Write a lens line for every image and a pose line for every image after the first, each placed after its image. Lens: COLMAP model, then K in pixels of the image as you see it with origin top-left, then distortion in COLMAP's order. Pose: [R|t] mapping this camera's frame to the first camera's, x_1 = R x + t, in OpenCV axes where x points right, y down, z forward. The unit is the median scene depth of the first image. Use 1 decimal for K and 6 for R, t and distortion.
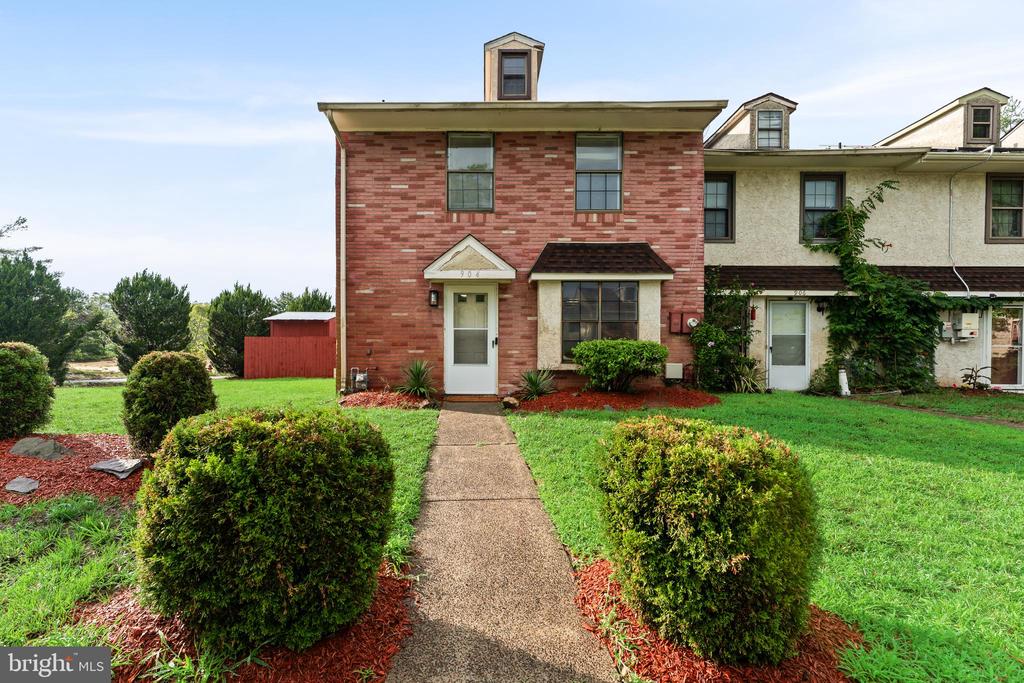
lens RADIAL K [[422.2, 0, 513.2], [0, 422.2, 316.1], [0, 0, 1]] dist [-0.000263, -0.000148]
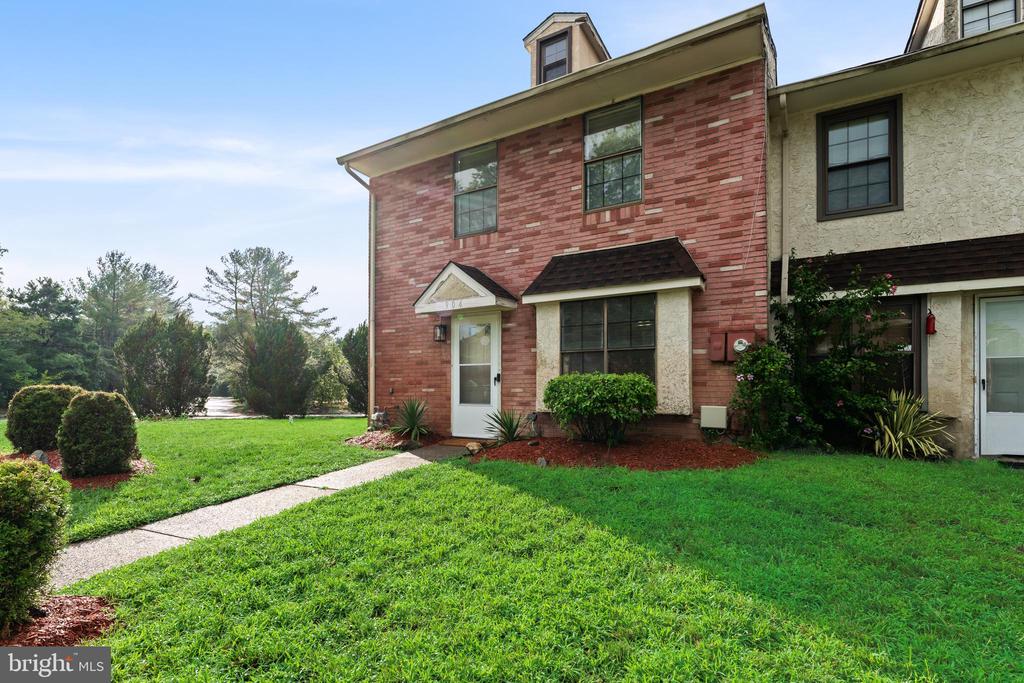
lens RADIAL K [[482.1, 0, 512.0], [0, 482.1, 341.5], [0, 0, 1]] dist [-0.001131, -0.000158]
pose [[0.867780, -0.053713, -0.494037, 0.464272], [0.045856, 0.998555, -0.028019, 0.013137], [0.494829, 0.001660, 0.868989, 0.145387]]
